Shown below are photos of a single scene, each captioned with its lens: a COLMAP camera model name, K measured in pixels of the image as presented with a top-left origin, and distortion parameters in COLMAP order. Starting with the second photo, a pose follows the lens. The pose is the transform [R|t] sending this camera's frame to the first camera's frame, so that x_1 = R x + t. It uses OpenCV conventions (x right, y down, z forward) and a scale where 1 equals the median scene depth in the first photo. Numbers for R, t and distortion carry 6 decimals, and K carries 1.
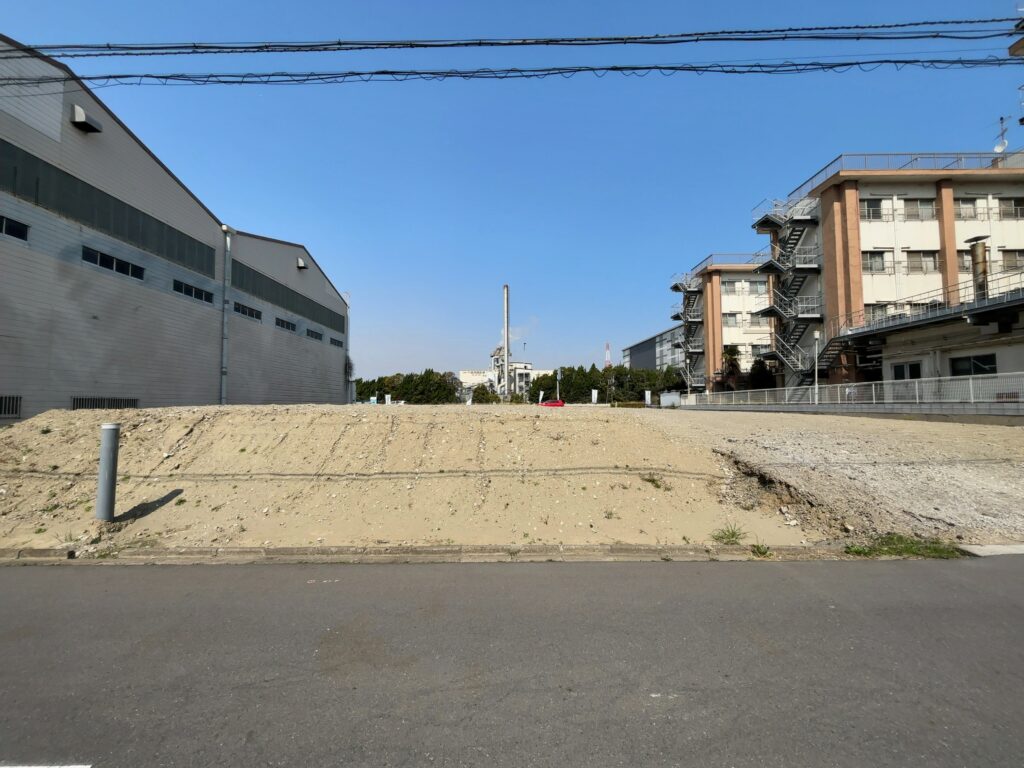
lens RADIAL K [[409.6, 0, 508.5], [0, 409.6, 381.2], [0, 0, 1]] dist [0.000460, -0.000463]
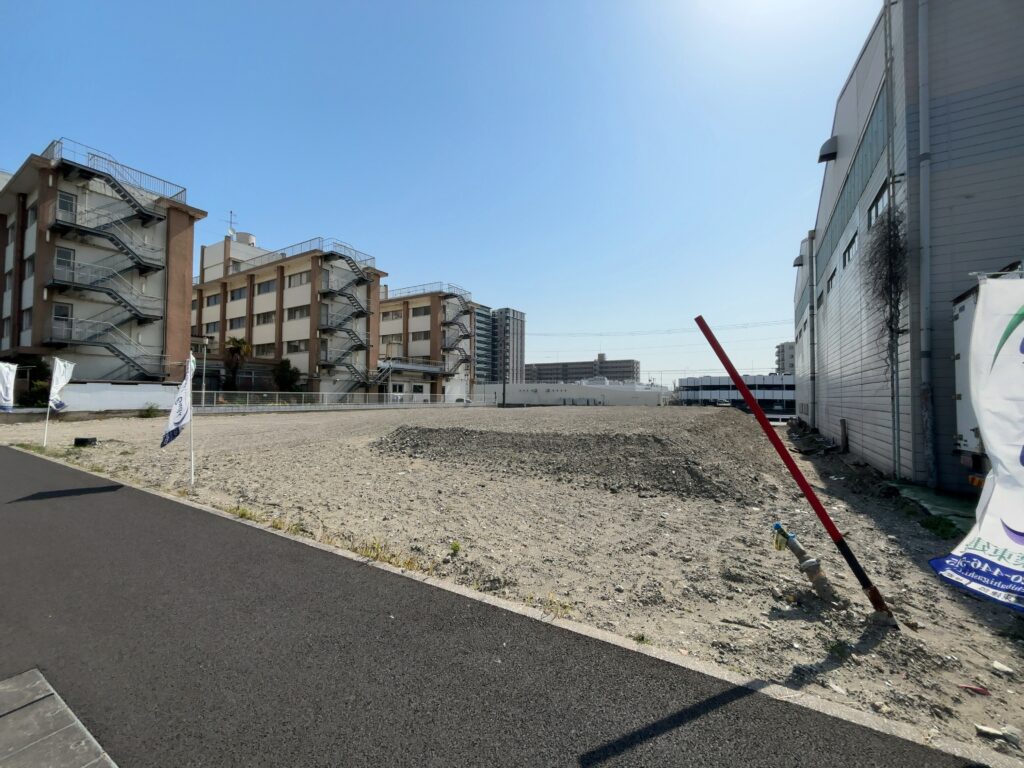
lens RADIAL K [[409.6, 0, 510.0], [0, 409.6, 385.9], [0, 0, 1]] dist [0.000460, -0.000463]
pose [[-0.861575, 0.013344, 0.507455, -0.540484], [-0.033469, 0.995986, -0.083014, 0.104060], [-0.506526, -0.088507, -0.857670, 2.157354]]
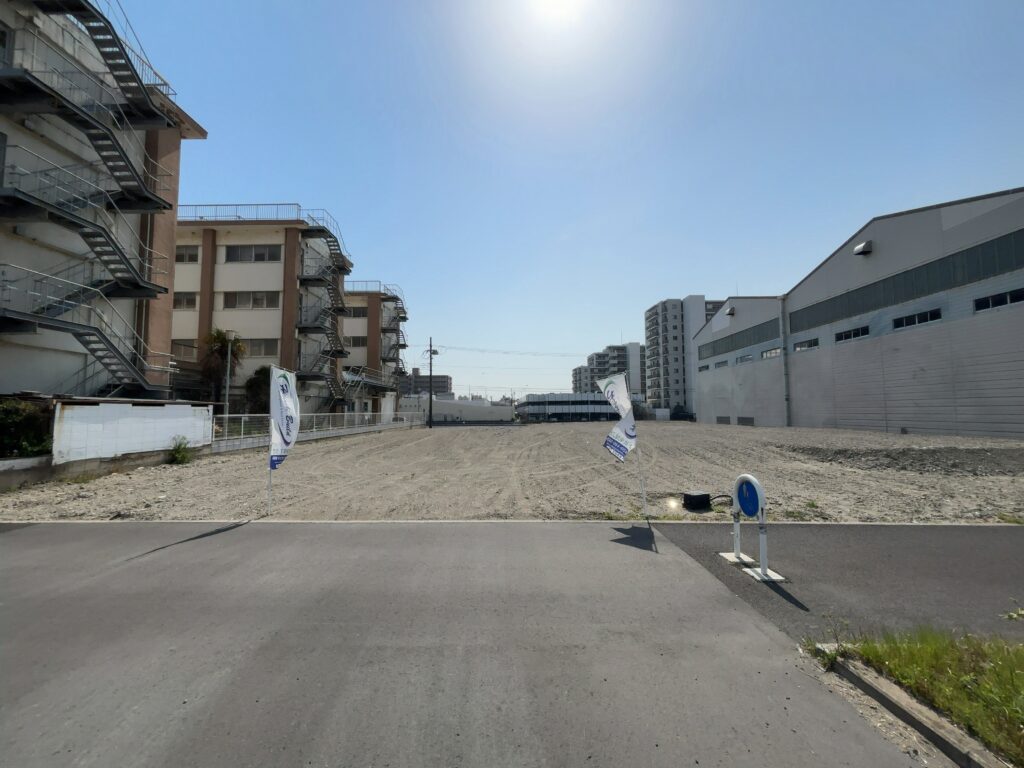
lens RADIAL K [[409.6, 0, 512.4], [0, 409.6, 384.7], [0, 0, 1]] dist [0.000460, -0.000463]
pose [[-0.999958, 0.008854, -0.002566, 0.245463], [0.009107, 0.991950, -0.126304, 0.095500], [0.001427, -0.126322, -0.991988, 2.318633]]
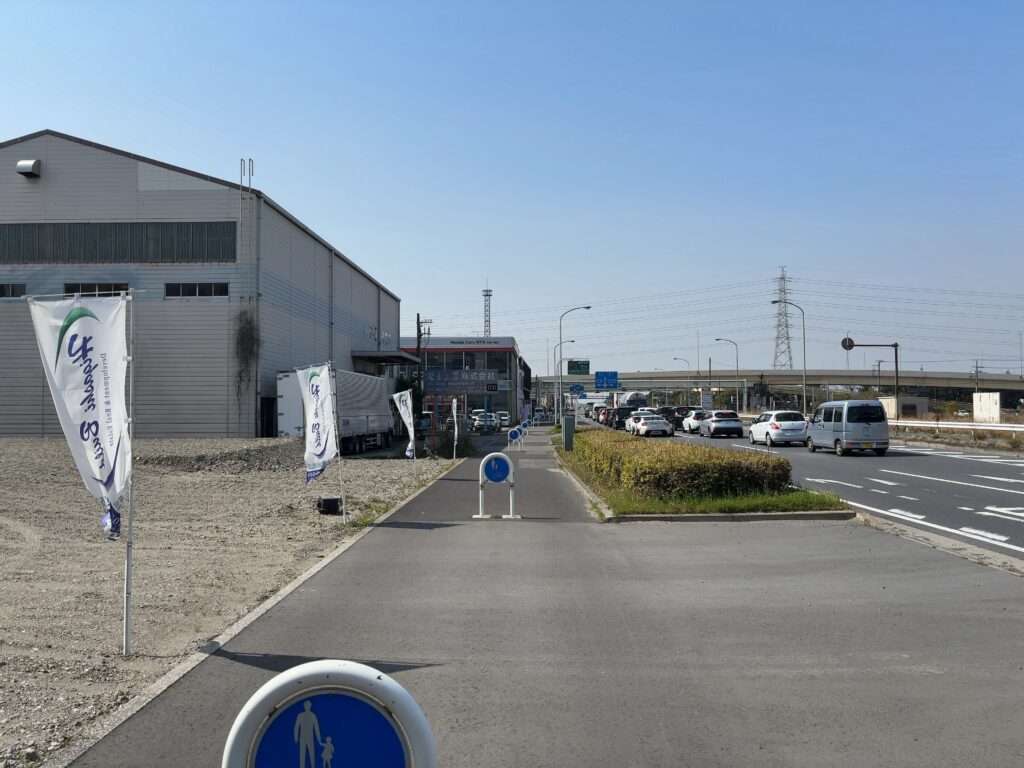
lens RADIAL K [[769.4, 0, 510.1], [0, 769.4, 386.4], [0, 0, 1]] dist [0.053720, -0.054158]
pose [[-0.025413, -0.023836, -0.999393, 0.642830], [0.064089, 0.997620, -0.025424, 0.084204], [0.997621, -0.064696, -0.023825, 2.150494]]
